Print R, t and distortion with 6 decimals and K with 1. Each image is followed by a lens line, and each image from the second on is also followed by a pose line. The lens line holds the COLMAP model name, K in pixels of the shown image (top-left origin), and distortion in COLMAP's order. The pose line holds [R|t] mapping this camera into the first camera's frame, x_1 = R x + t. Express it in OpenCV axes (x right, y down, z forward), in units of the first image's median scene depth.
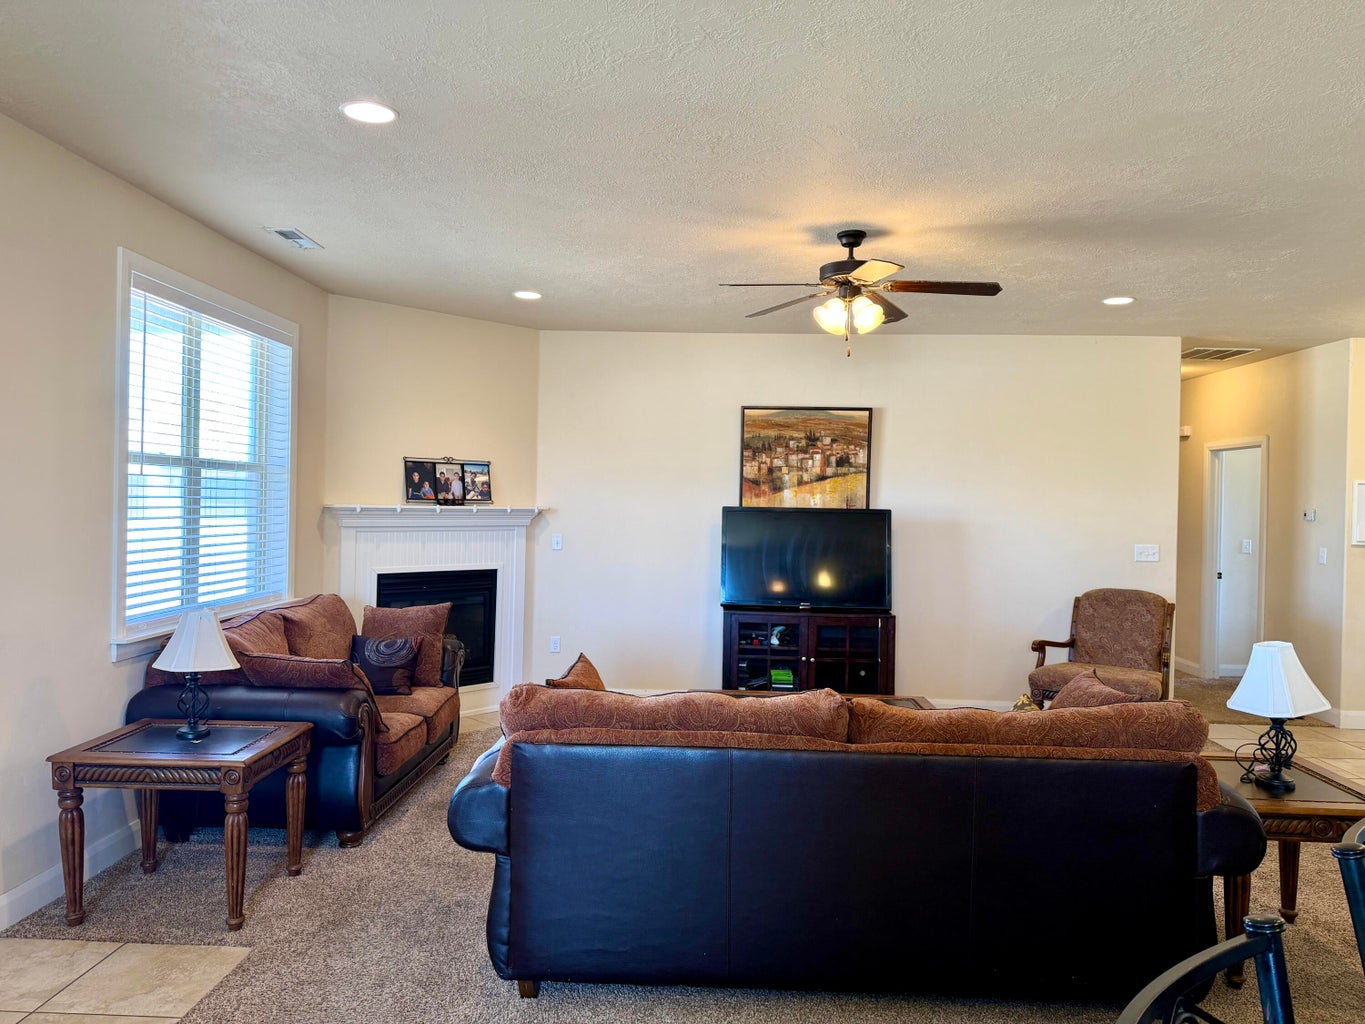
lens RADIAL K [[950.4, 0, 682.6], [0, 950.4, 509.3], [0, 0, 1]] dist [0.047204, -0.028477]
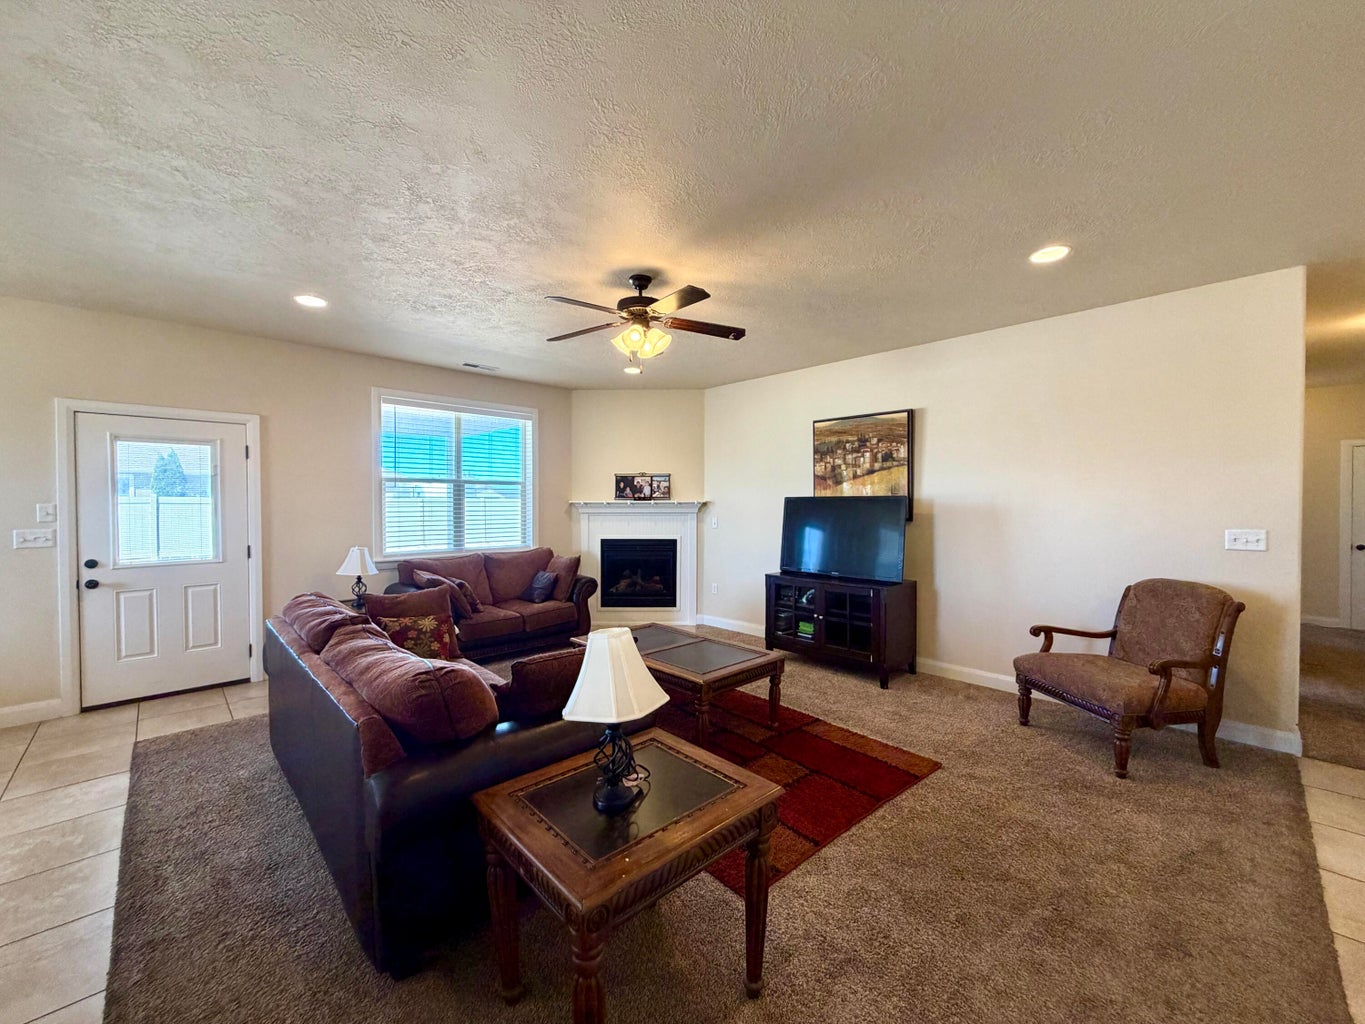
lens RADIAL K [[541.4, 0, 680.8], [0, 541.4, 513.9], [0, 0, 1]] dist [-0.018057, 0.000237]
pose [[0.718580, -0.005865, -0.695420, 0.453488], [0.011630, 0.999926, 0.003585, 0.015855], [0.695347, -0.010664, 0.718595, 0.330571]]
